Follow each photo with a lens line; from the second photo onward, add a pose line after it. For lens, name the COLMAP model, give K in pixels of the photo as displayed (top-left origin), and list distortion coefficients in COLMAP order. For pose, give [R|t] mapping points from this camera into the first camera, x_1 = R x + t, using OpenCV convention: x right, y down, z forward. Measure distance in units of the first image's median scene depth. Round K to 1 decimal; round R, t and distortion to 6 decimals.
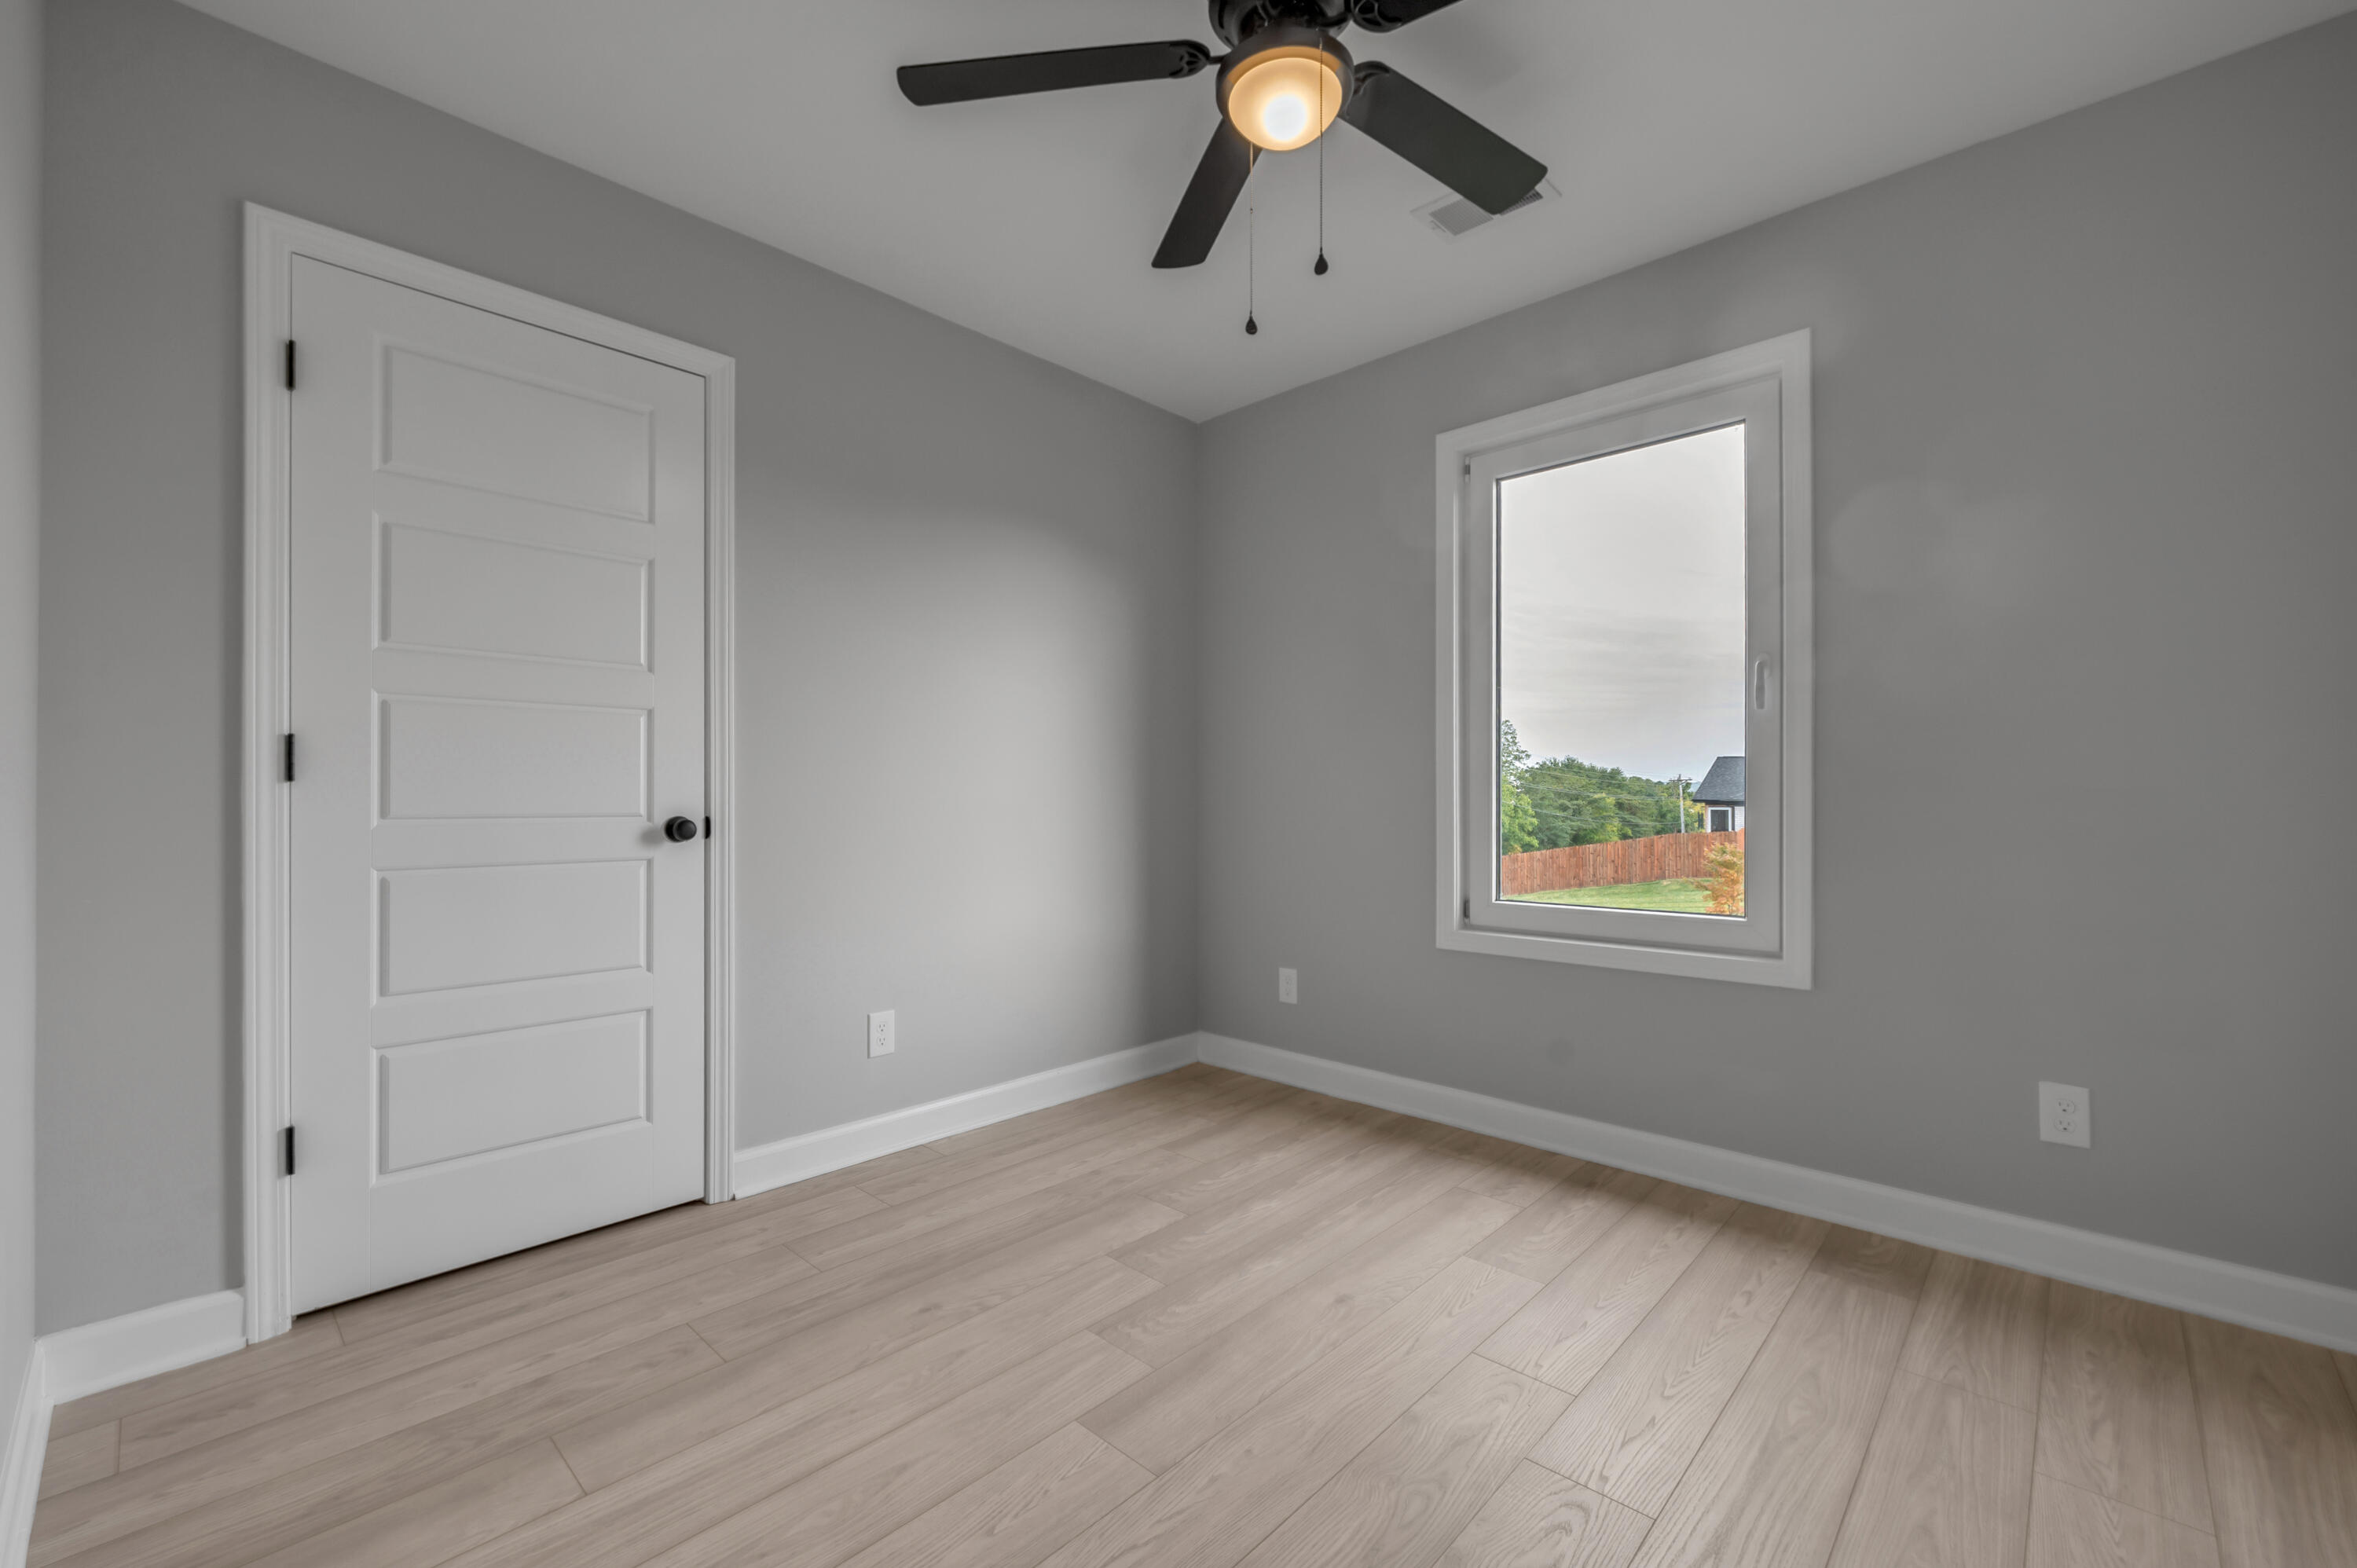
lens RADIAL K [[962.4, 0, 1181.1], [0, 962.4, 798.4], [0, 0, 1]] dist [0.003554, 0.000500]
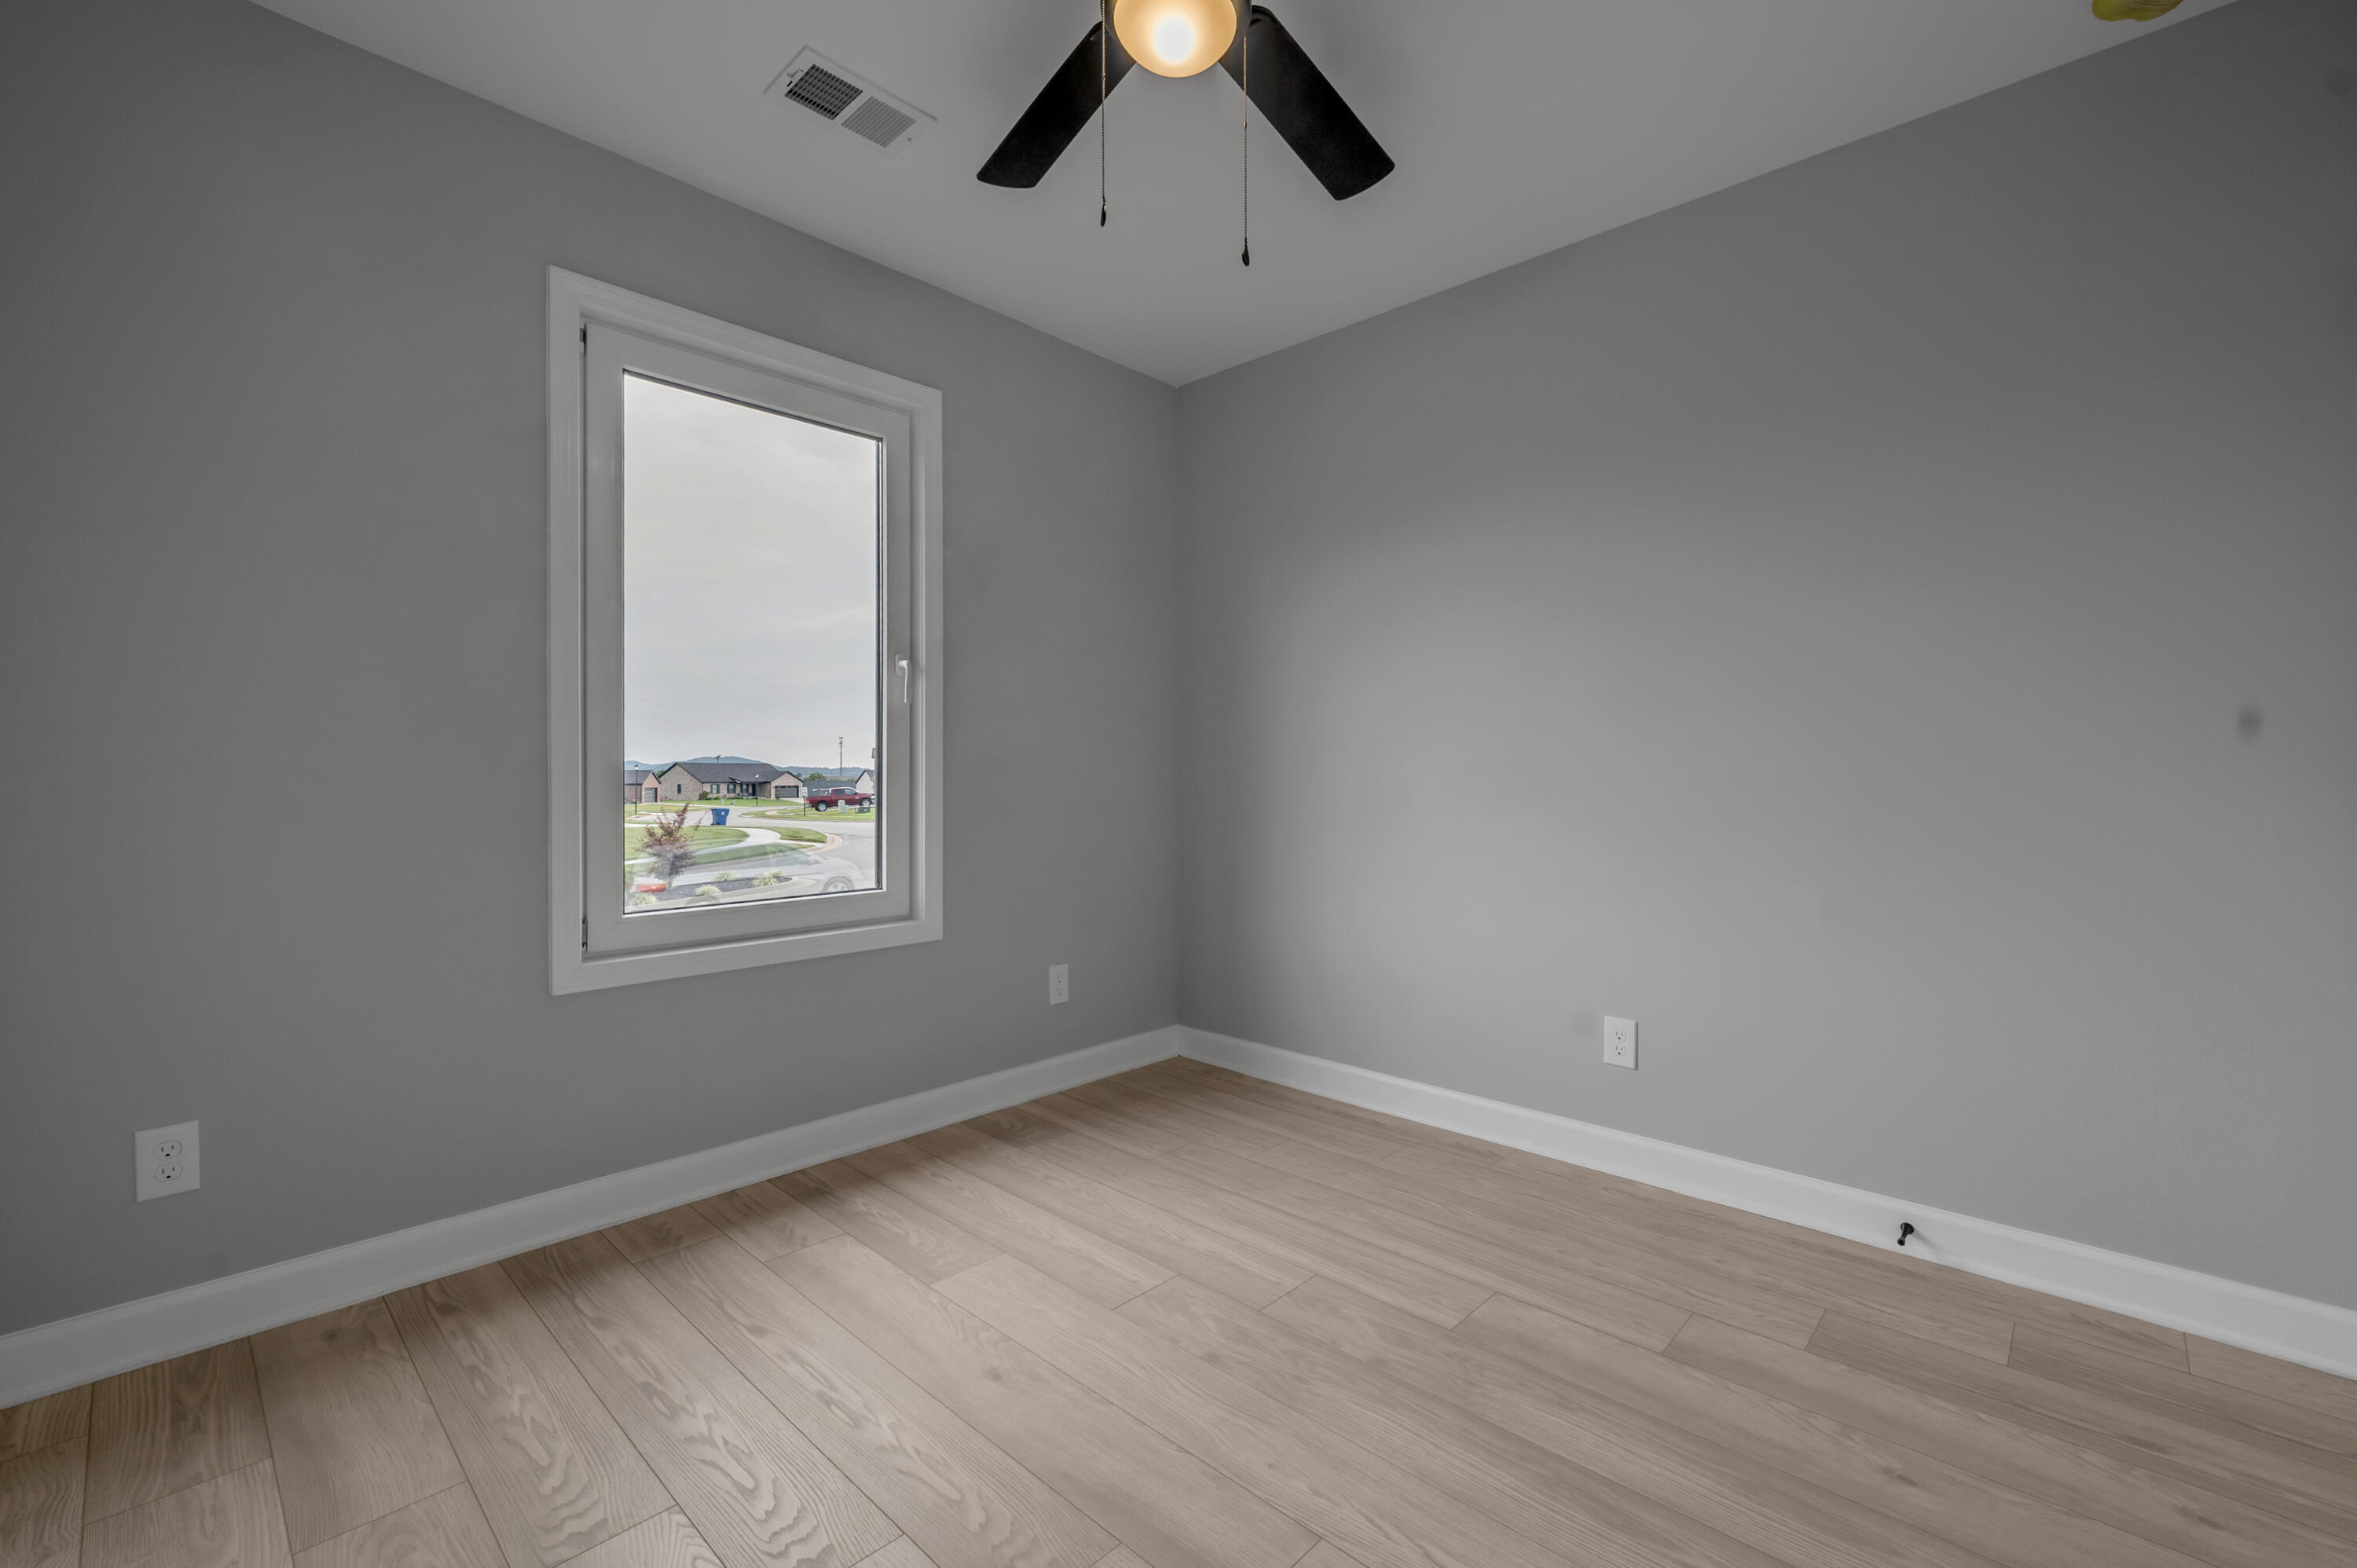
lens RADIAL K [[990.3, 0, 1173.3], [0, 990.3, 778.1], [0, 0, 1]] dist [0.001411, 0.000258]
pose [[0.006982, -0.001890, 0.999974, -0.571306], [0.001962, 0.999996, 0.001876, -0.005047], [-0.999974, 0.001949, 0.006986, 0.680723]]
